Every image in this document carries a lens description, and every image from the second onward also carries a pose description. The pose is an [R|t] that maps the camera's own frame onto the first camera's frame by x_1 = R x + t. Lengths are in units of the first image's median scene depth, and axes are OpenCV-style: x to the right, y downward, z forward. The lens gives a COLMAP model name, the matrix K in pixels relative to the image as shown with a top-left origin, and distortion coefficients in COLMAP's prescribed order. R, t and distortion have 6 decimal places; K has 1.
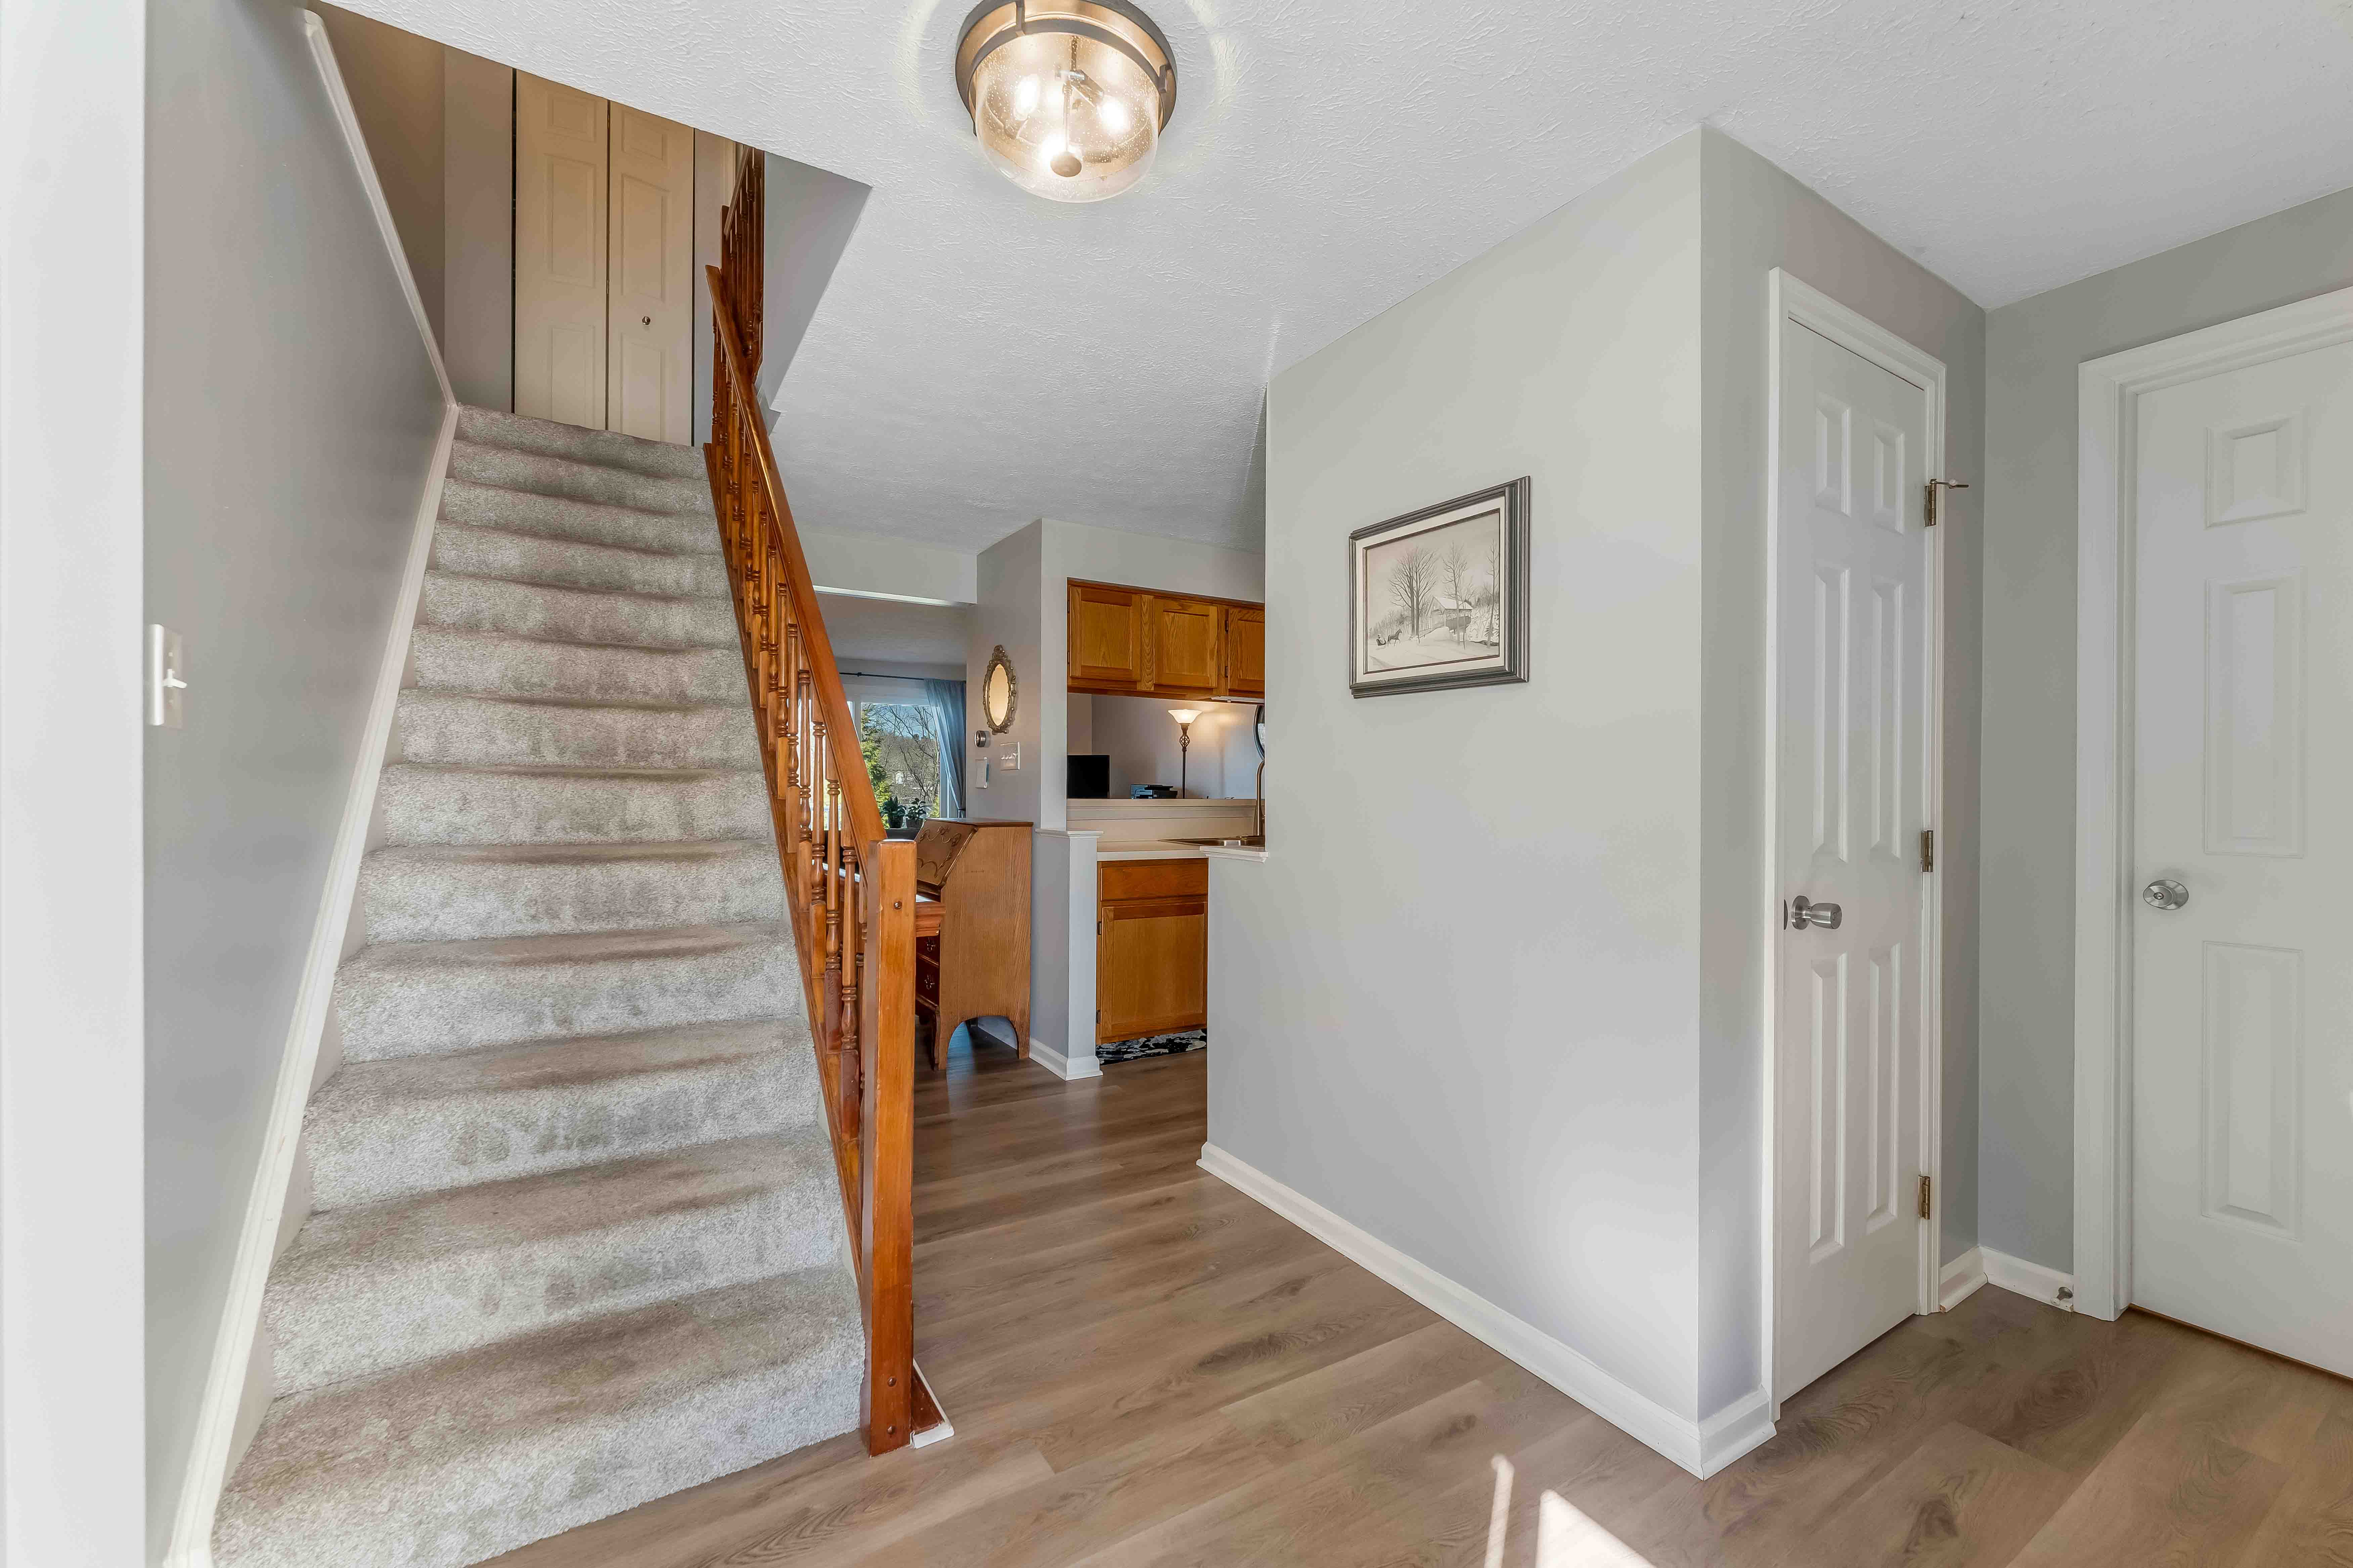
lens RADIAL K [[939.2, 0, 1176.5], [0, 939.2, 784.0], [0, 0, 1]] dist [0.000405, -0.000316]
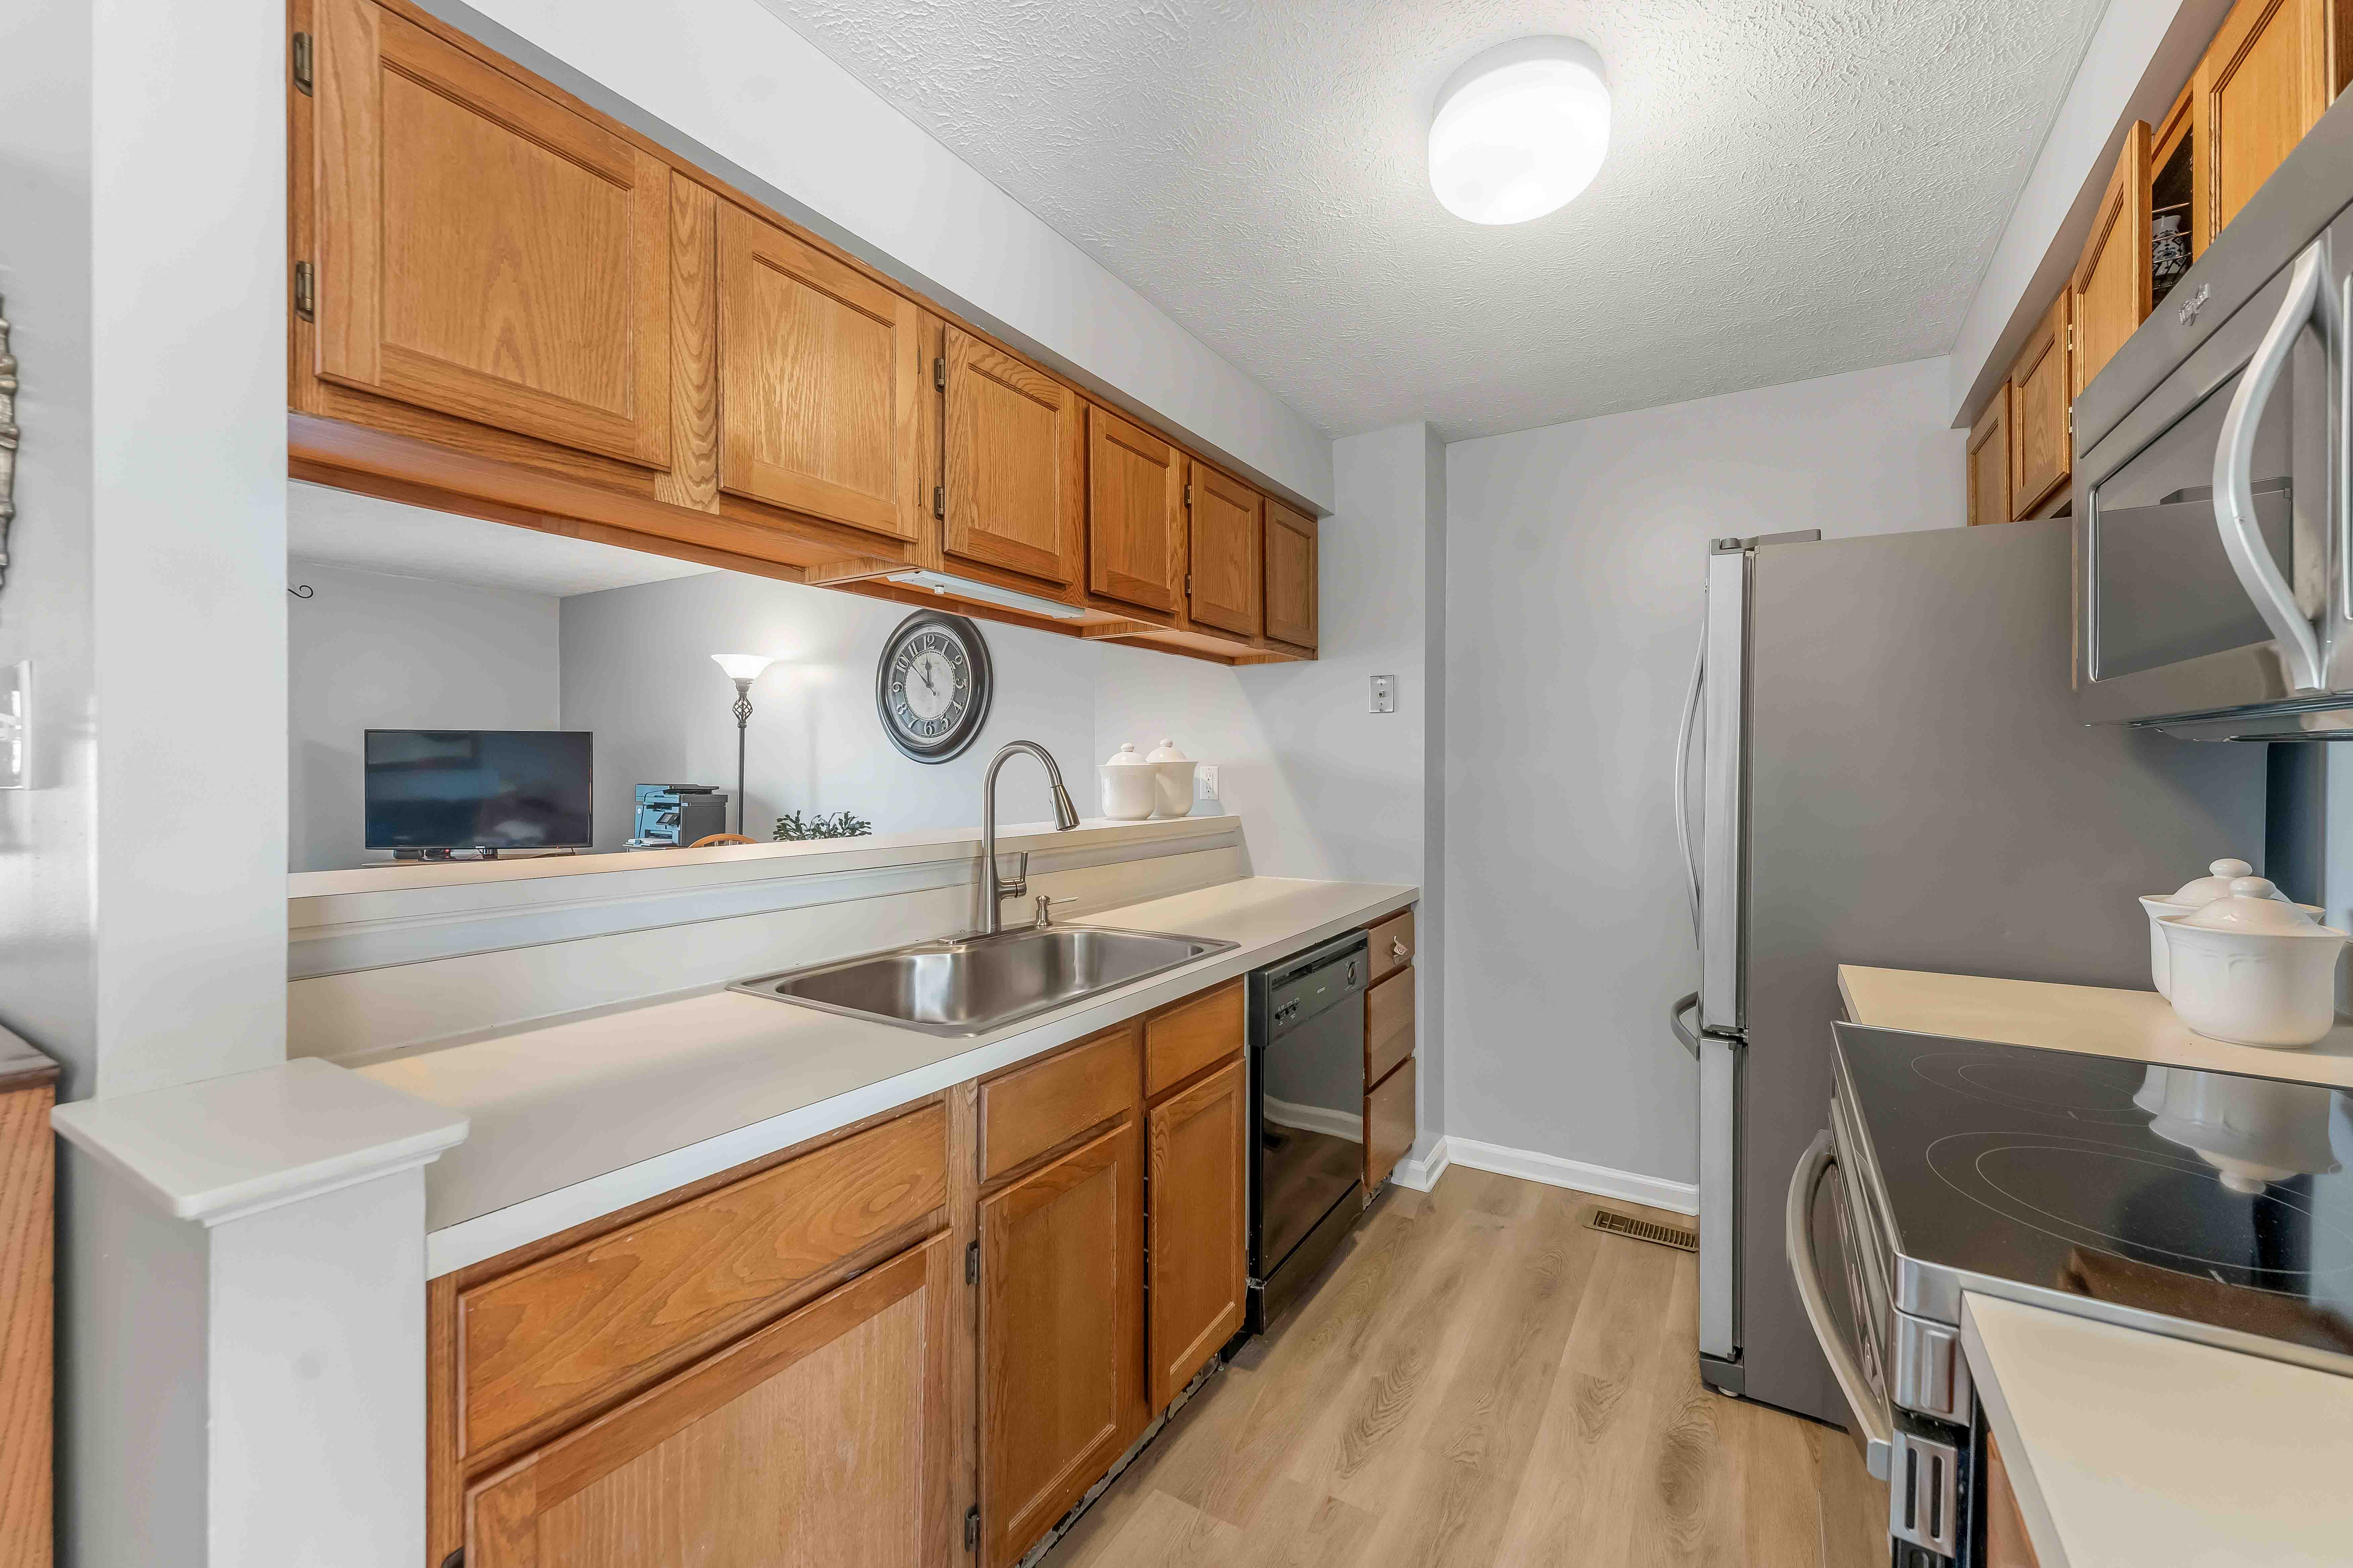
lens RADIAL K [[943.3, 0, 1190.9], [0, 943.3, 763.7], [0, 0, 1]] dist [0.000420, -0.000050]
pose [[0.885806, -0.001337, 0.464055, -0.029425], [0.002237, 0.999997, -0.001390, -0.018497], [-0.464051, 0.002269, 0.885806, 0.637034]]
